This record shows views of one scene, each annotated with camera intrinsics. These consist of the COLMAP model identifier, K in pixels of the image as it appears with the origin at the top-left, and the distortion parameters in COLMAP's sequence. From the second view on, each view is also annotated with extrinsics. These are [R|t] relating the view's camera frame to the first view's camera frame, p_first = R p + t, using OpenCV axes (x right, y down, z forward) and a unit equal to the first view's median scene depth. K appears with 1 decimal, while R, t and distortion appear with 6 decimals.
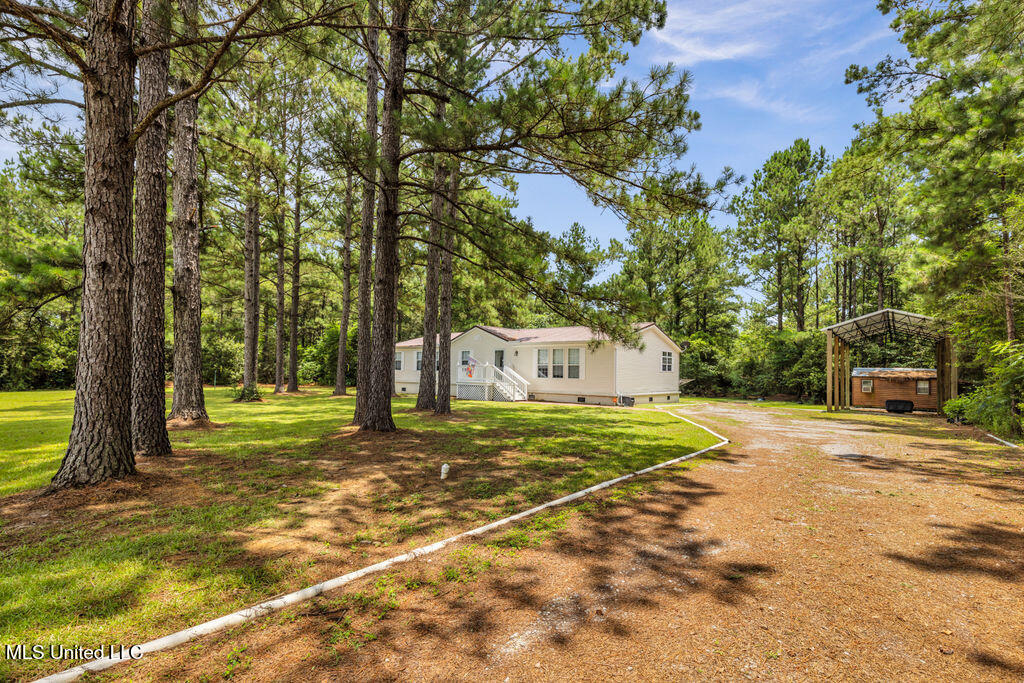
lens RADIAL K [[487.6, 0, 512.0], [0, 487.6, 341.5], [0, 0, 1]] dist [0.000743, 0.000015]
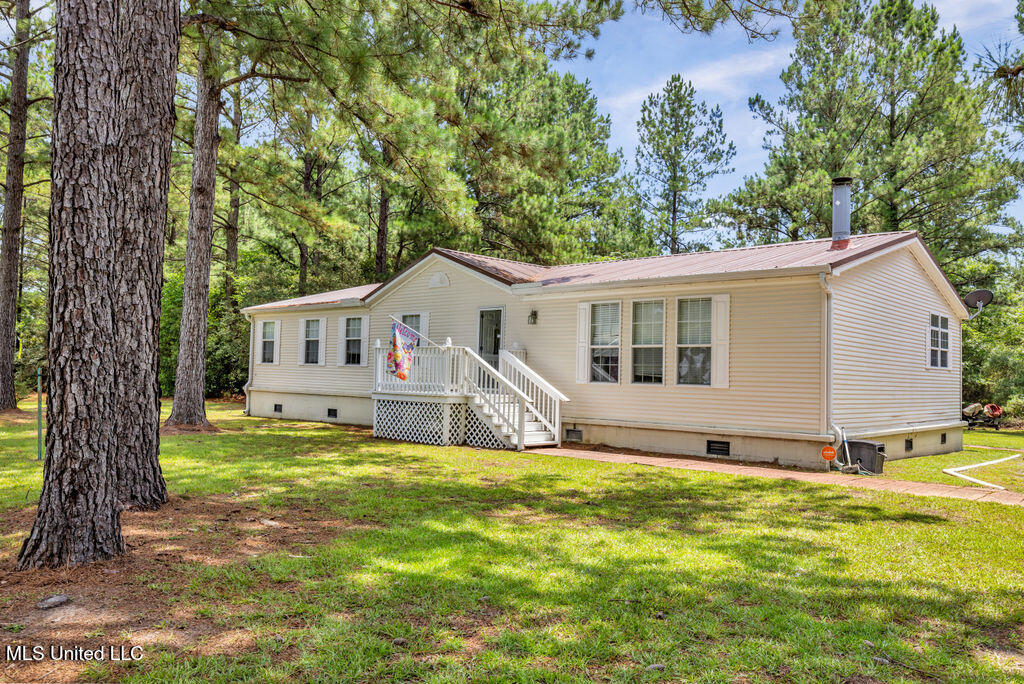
lens RADIAL K [[768.7, 0, 512.0], [0, 768.7, 342.0], [0, 0, 1]] dist [-0.002769, -0.001754]
pose [[0.997955, 0.002505, -0.063869, 0.031420], [-0.001295, 0.999819, 0.018979, 0.033723], [0.063905, -0.018858, 0.997778, 0.430344]]
